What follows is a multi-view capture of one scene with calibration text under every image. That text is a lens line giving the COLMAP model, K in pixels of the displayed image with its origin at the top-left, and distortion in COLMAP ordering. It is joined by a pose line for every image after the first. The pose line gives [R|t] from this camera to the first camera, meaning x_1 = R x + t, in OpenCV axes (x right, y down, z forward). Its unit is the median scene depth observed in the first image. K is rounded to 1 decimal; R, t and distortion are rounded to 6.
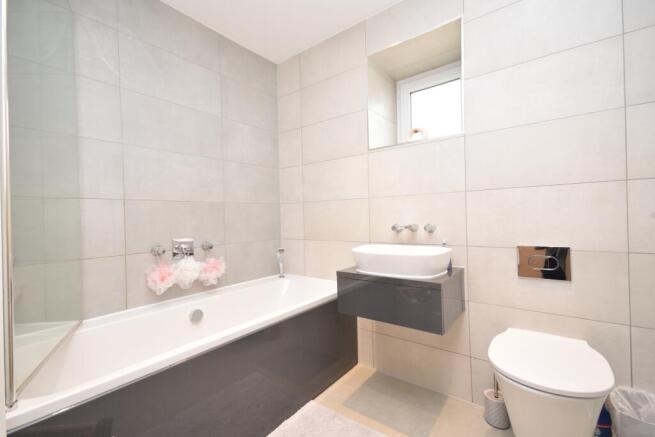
lens RADIAL K [[287.7, 0, 325.8], [0, 287.7, 217.6], [0, 0, 1]] dist [-0.001052, -0.001216]
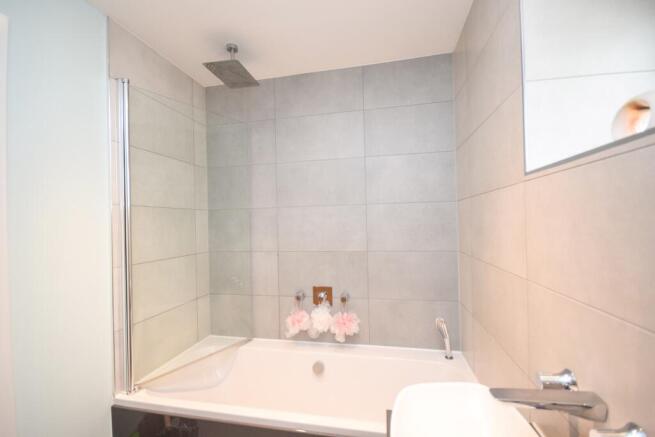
lens RADIAL K [[287.7, 0, 327.0], [0, 287.7, 220.8], [0, 0, 1]] dist [-0.001052, -0.001216]
pose [[0.434610, 0.008908, -0.900575, 0.434242], [0.008900, 0.999860, 0.014185, -0.176259], [0.900575, -0.014180, 0.434470, 0.535090]]
